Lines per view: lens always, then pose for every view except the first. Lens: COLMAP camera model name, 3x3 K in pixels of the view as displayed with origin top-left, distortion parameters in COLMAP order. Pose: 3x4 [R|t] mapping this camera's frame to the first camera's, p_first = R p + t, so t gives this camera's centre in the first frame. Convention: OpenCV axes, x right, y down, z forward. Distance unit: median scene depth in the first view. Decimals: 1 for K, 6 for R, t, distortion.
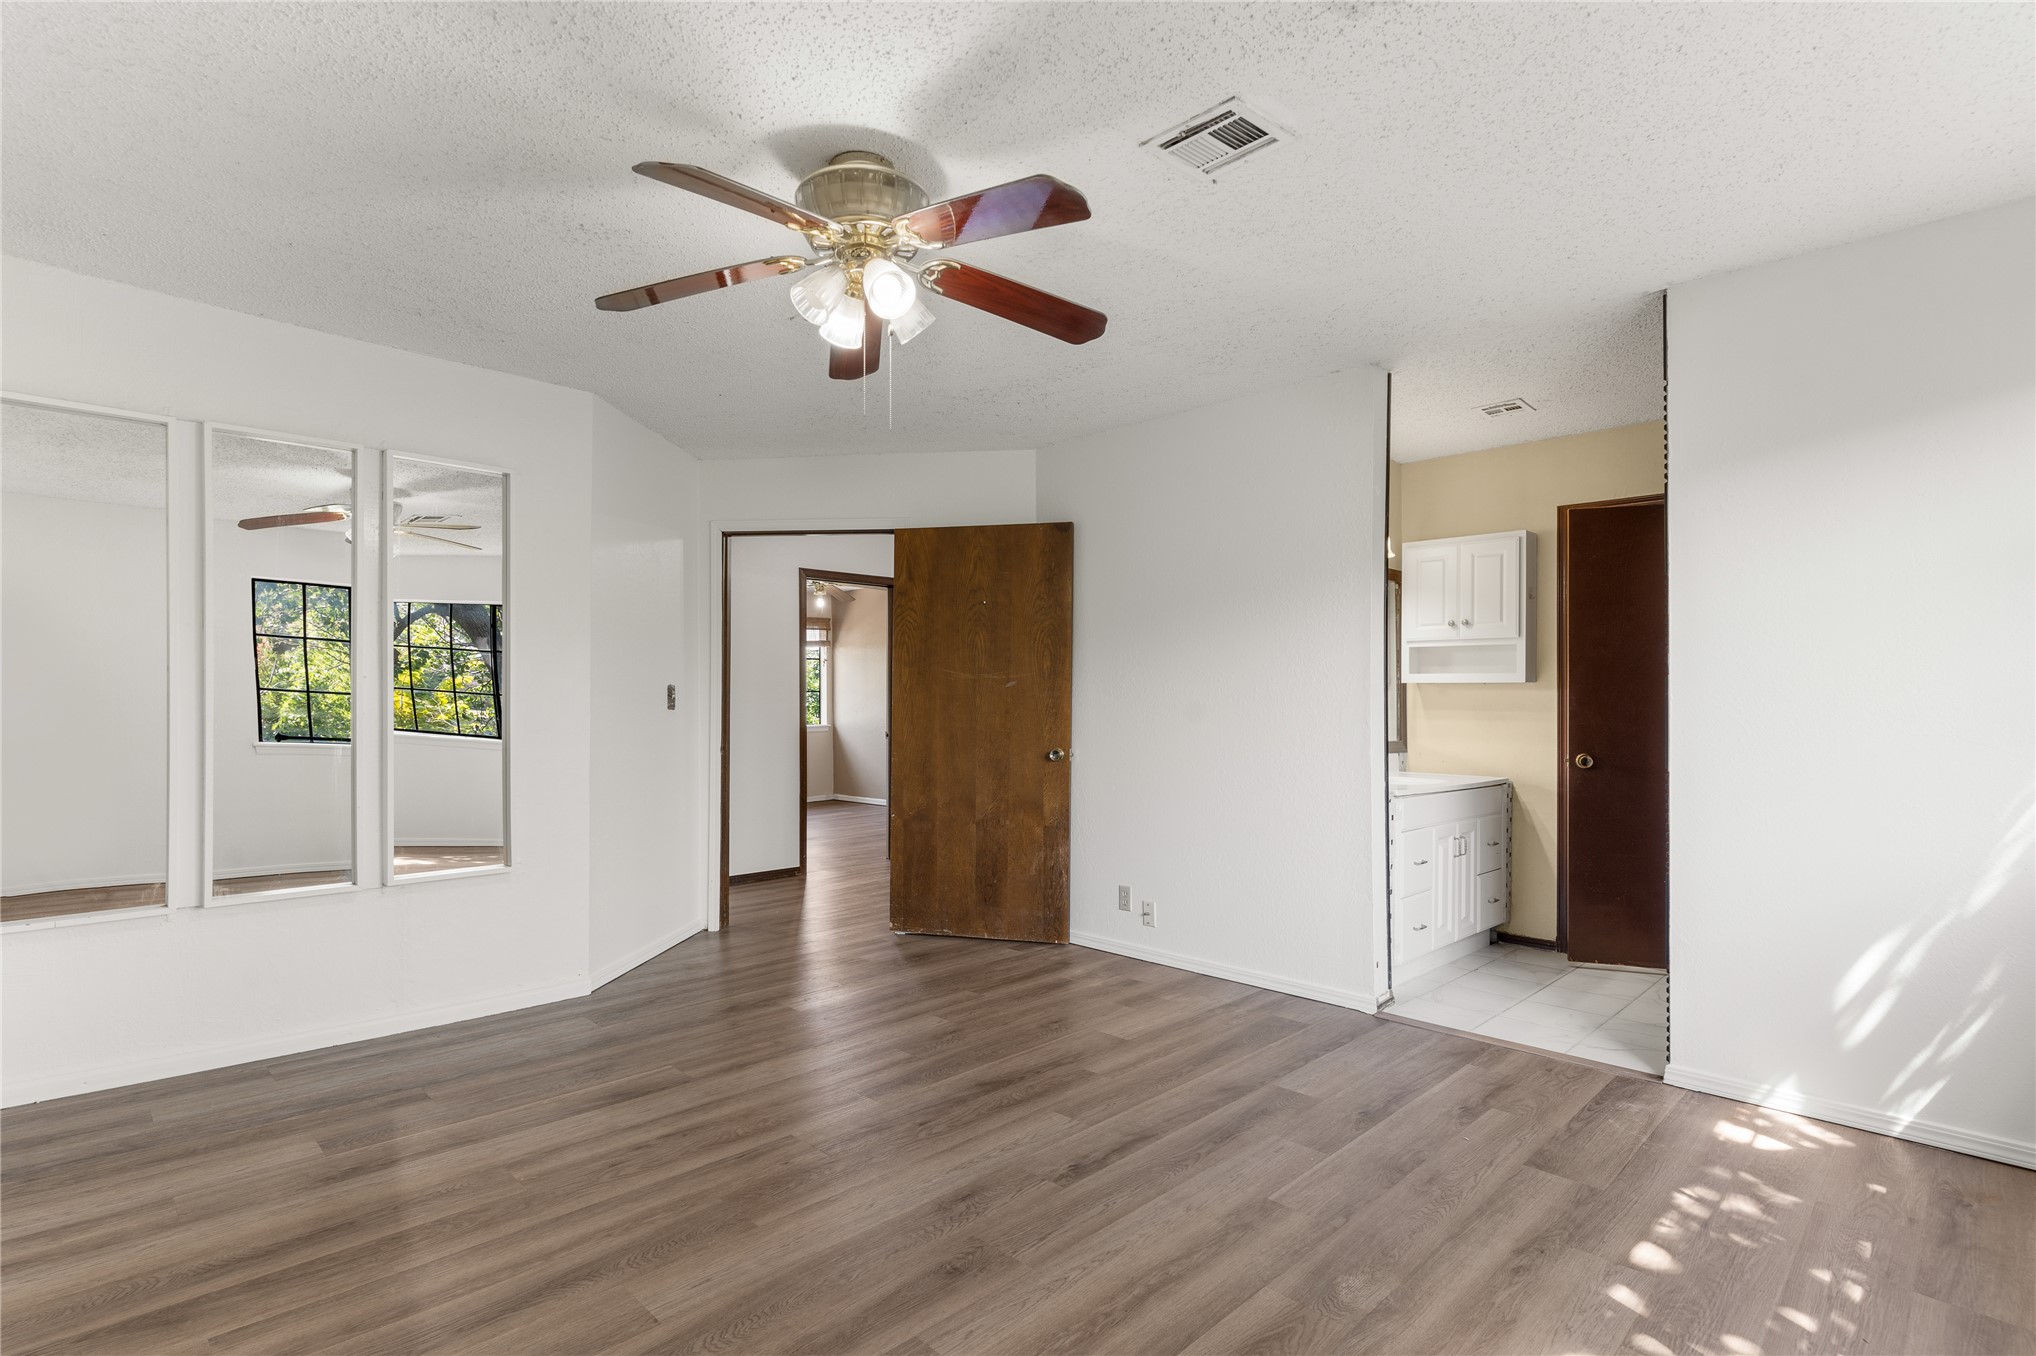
lens RADIAL K [[1003.4, 0, 1018.6], [0, 1003.4, 688.5], [0, 0, 1]] dist [0.000032, 0.000262]
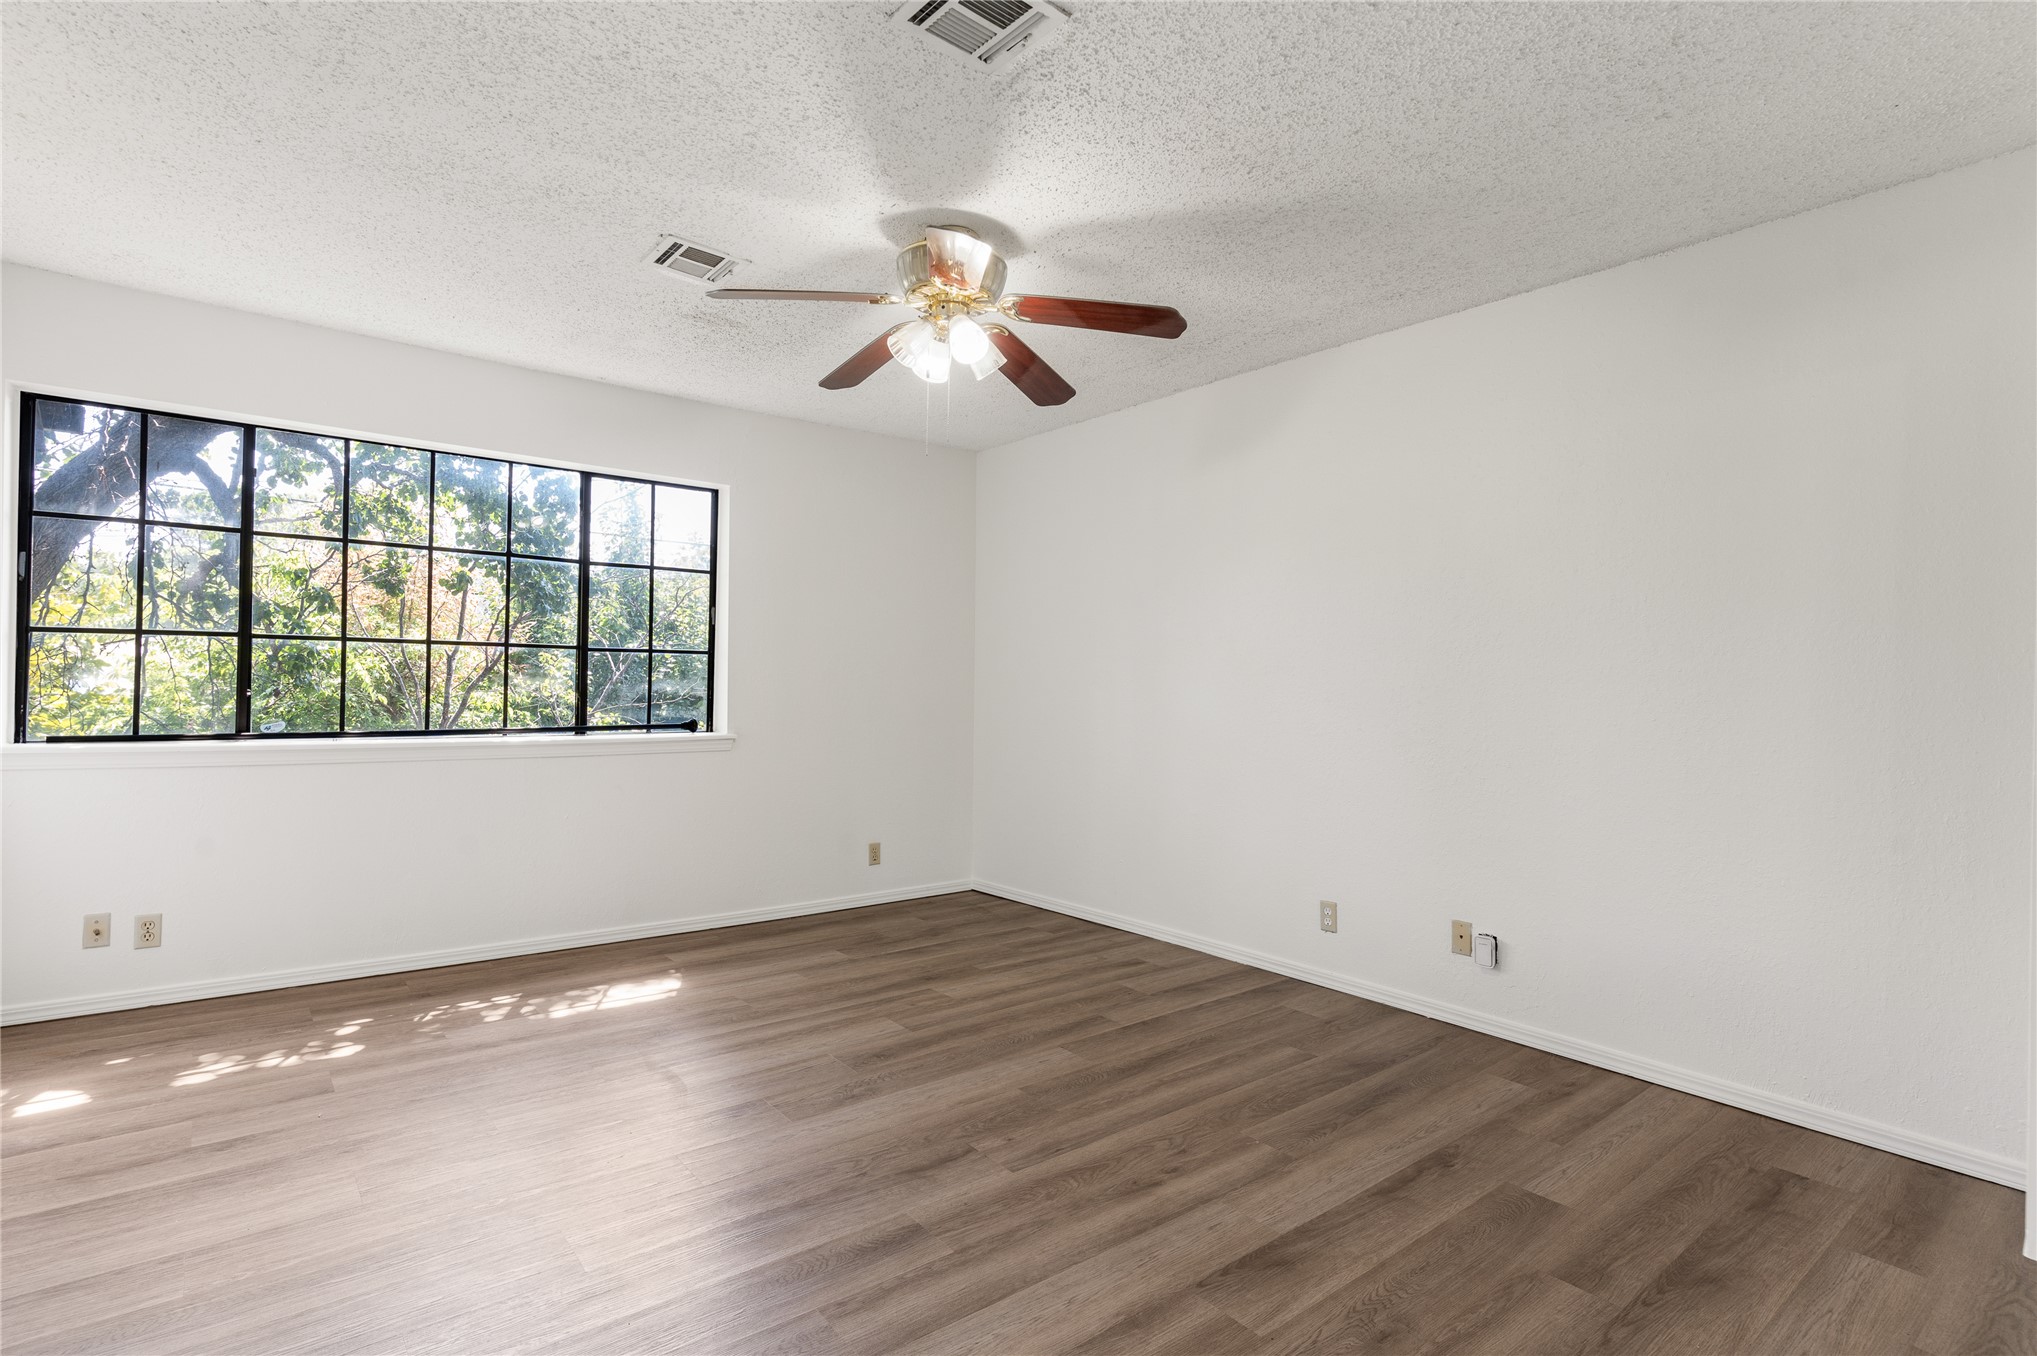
lens RADIAL K [[1003.9, 0, 1017.7], [0, 1003.9, 679.4], [0, 0, 1]] dist [0.000032, 0.000262]
pose [[-0.994999, -0.019716, 0.097923, -0.327218], [-0.020583, 0.999757, -0.007851, 0.021339], [-0.097744, -0.009827, -0.995163, 1.992287]]
